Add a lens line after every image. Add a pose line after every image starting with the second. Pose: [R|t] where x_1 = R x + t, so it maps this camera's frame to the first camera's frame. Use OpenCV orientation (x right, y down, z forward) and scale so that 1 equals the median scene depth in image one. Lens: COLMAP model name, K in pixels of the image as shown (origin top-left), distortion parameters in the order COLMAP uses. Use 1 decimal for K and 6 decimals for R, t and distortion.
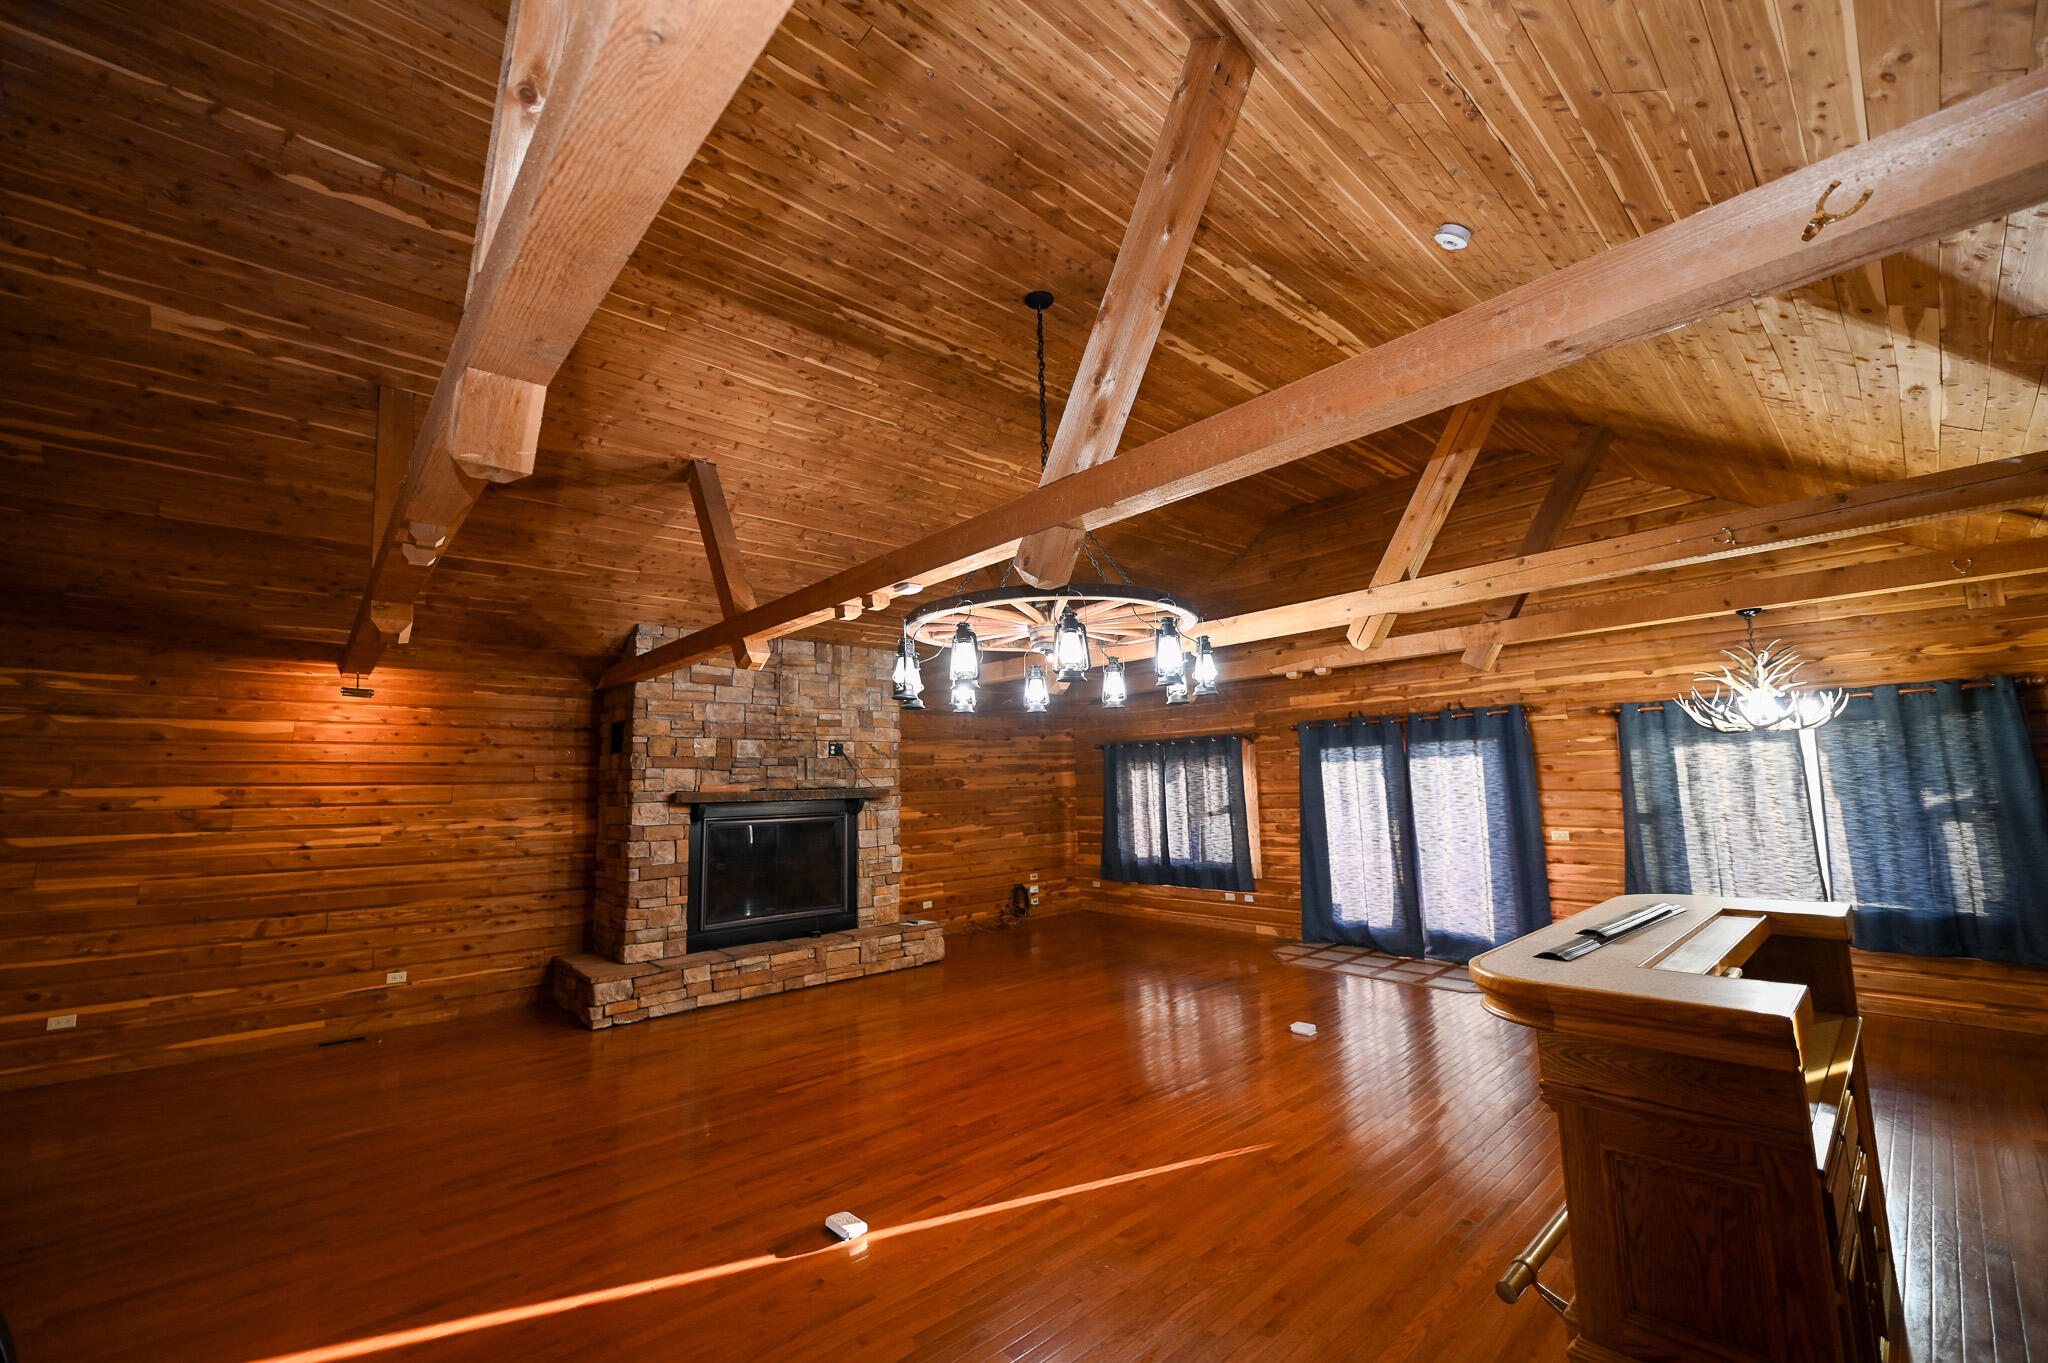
lens RADIAL K [[813.7, 0, 1018.2], [0, 813.7, 675.2], [0, 0, 1]] dist [-0.006577, -0.000457]
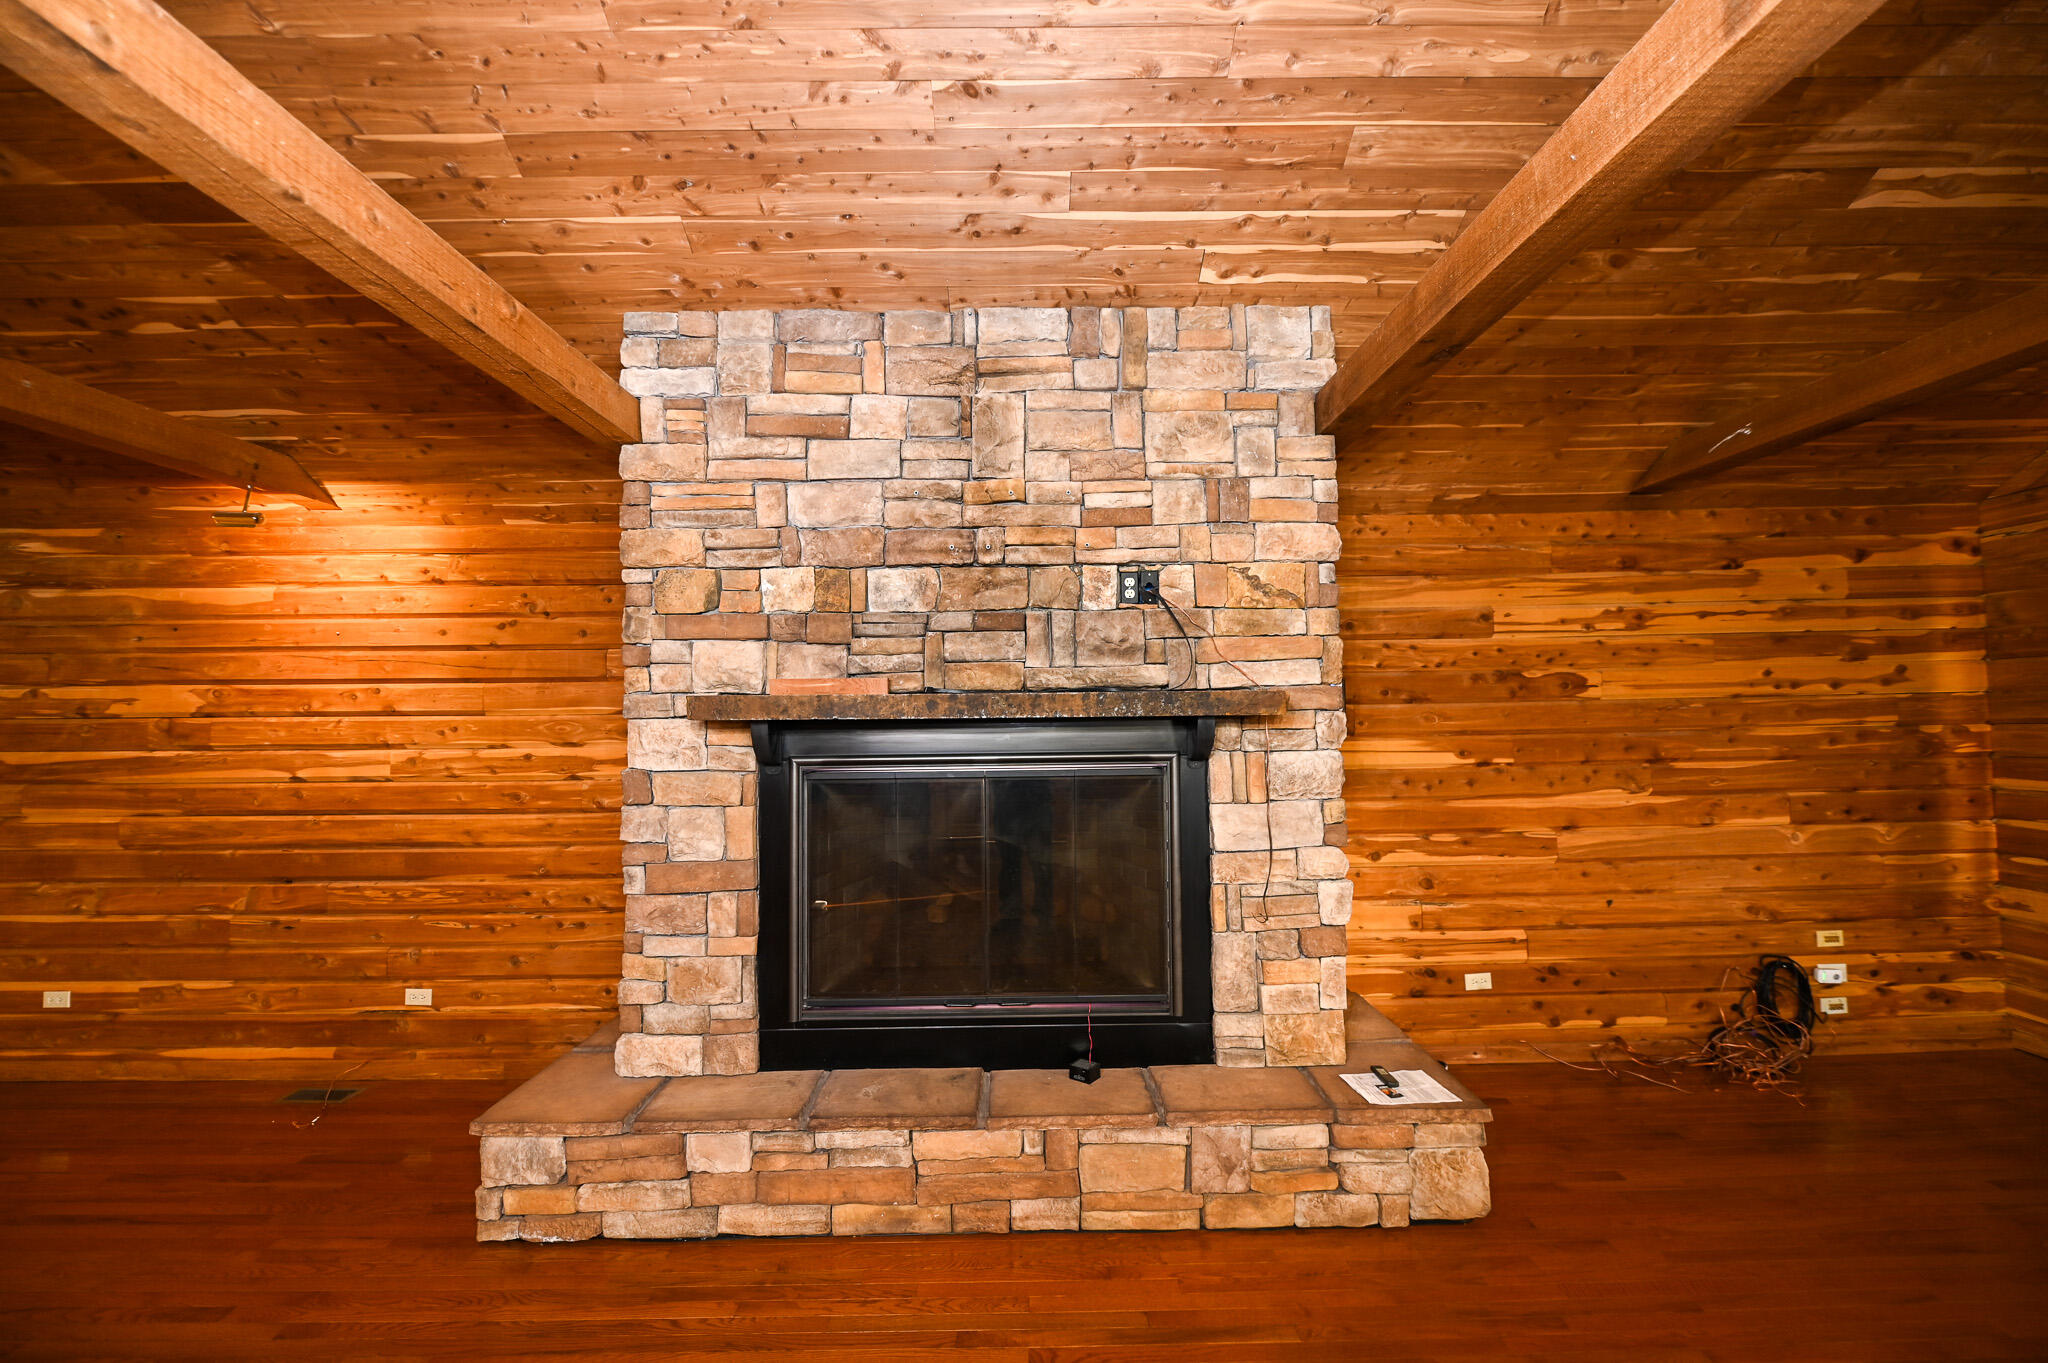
lens RADIAL K [[813.7, 0, 1025.3], [0, 813.7, 687.7], [0, 0, 1]] dist [-0.006577, -0.000457]
pose [[0.752752, -0.007308, -0.658264, -0.020515], [0.083775, 0.992872, 0.084778, 0.118380], [0.652952, -0.118962, 0.747999, 0.794085]]
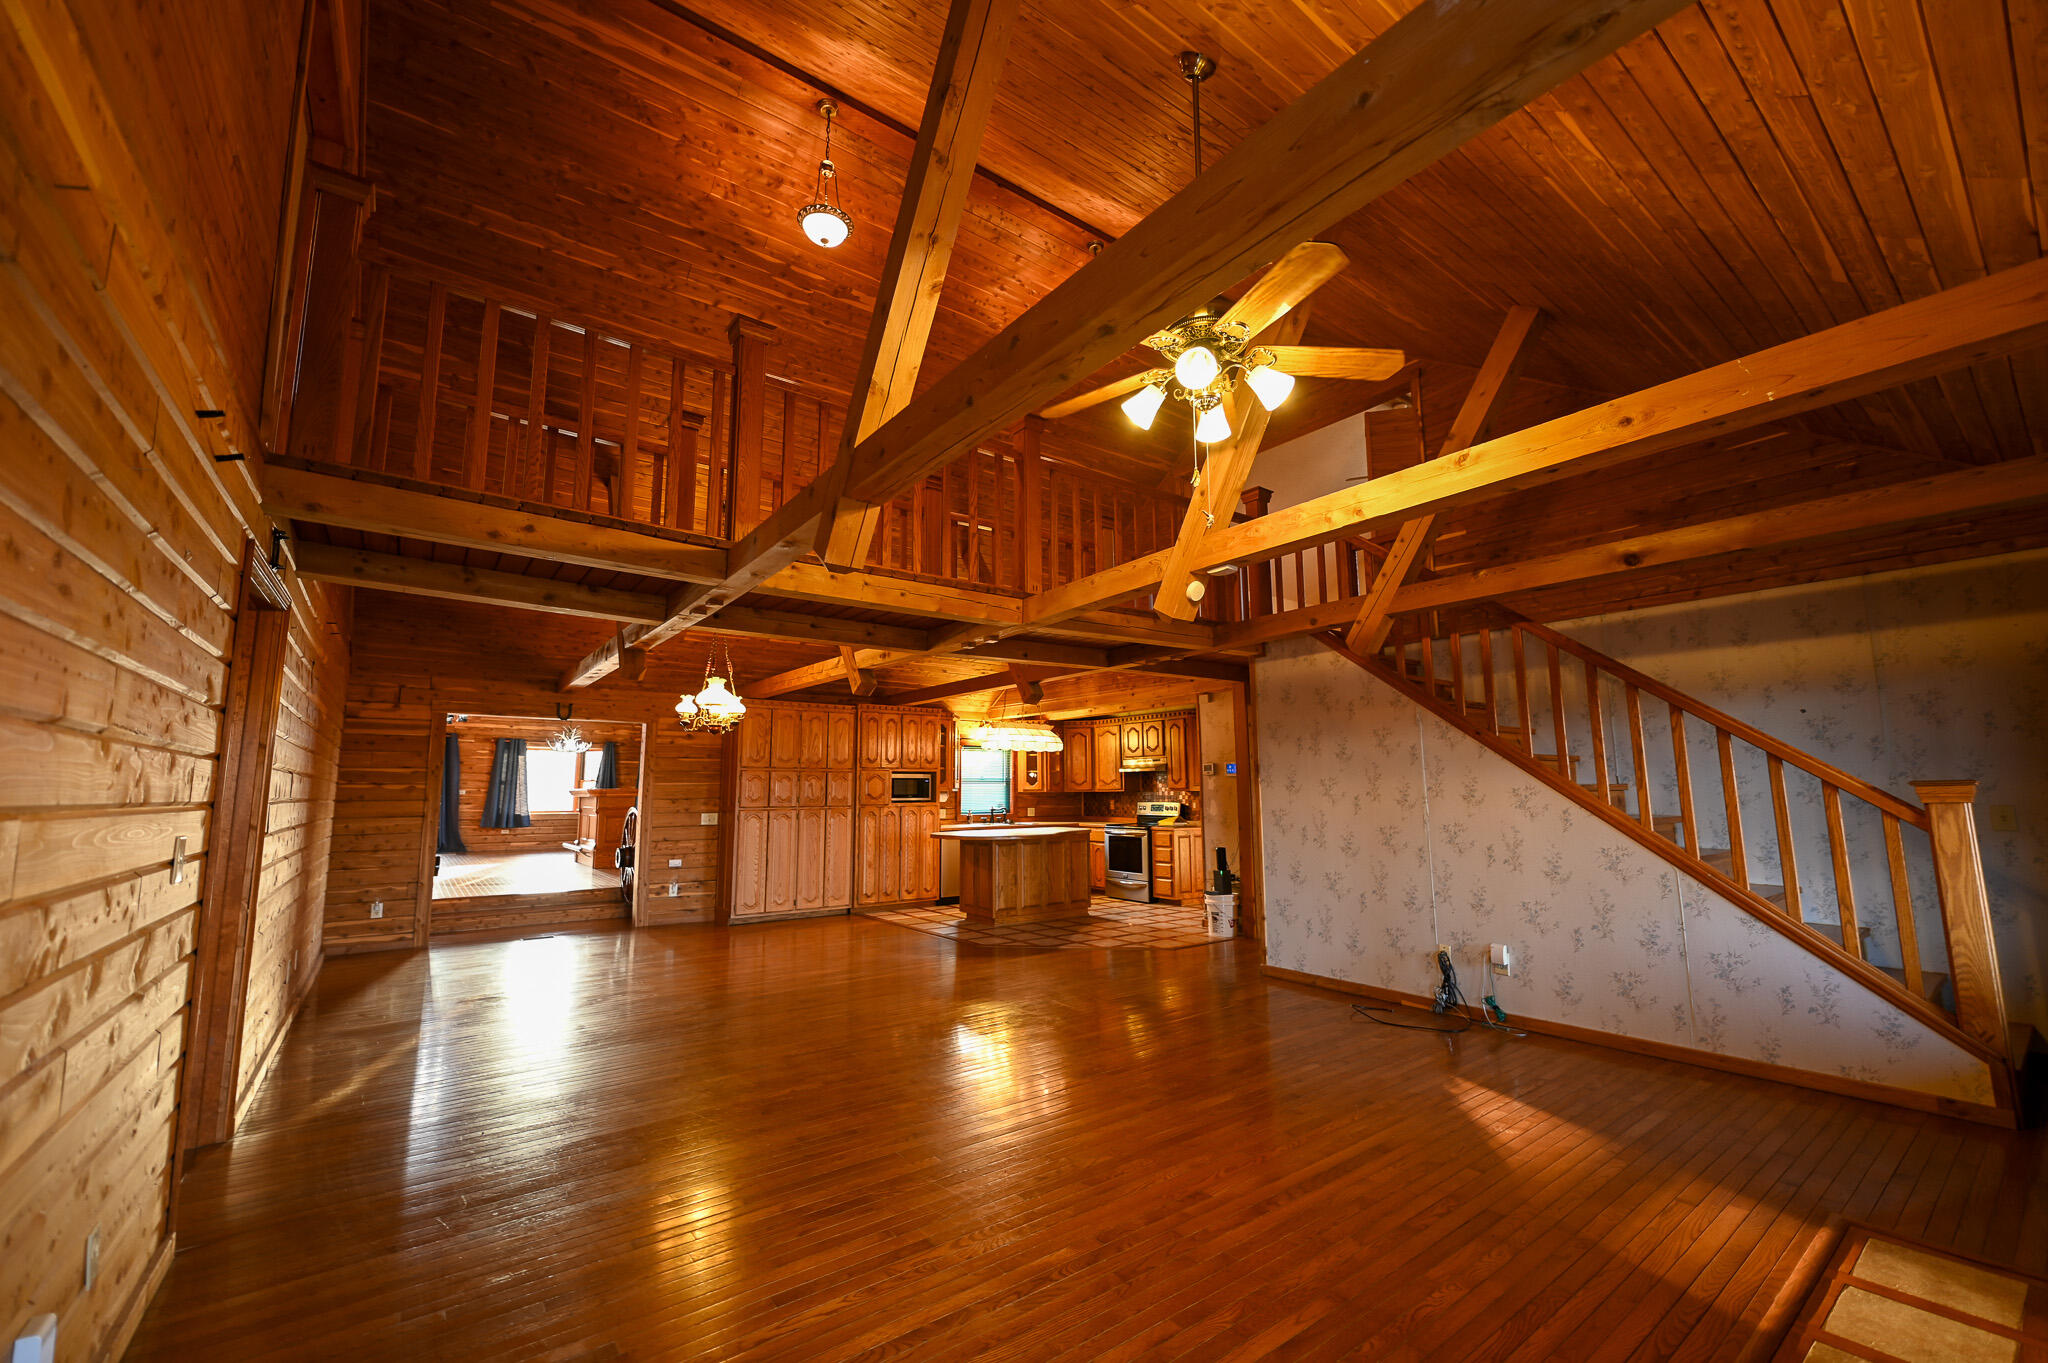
lens RADIAL K [[813.7, 0, 1012.6], [0, 813.7, 679.7], [0, 0, 1]] dist [-0.006577, -0.000457]
pose [[0.088486, 0.160450, 0.983070, -1.565409], [-0.135370, 0.979721, -0.147719, 0.016318], [-0.986836, -0.120007, 0.108411, -0.765952]]
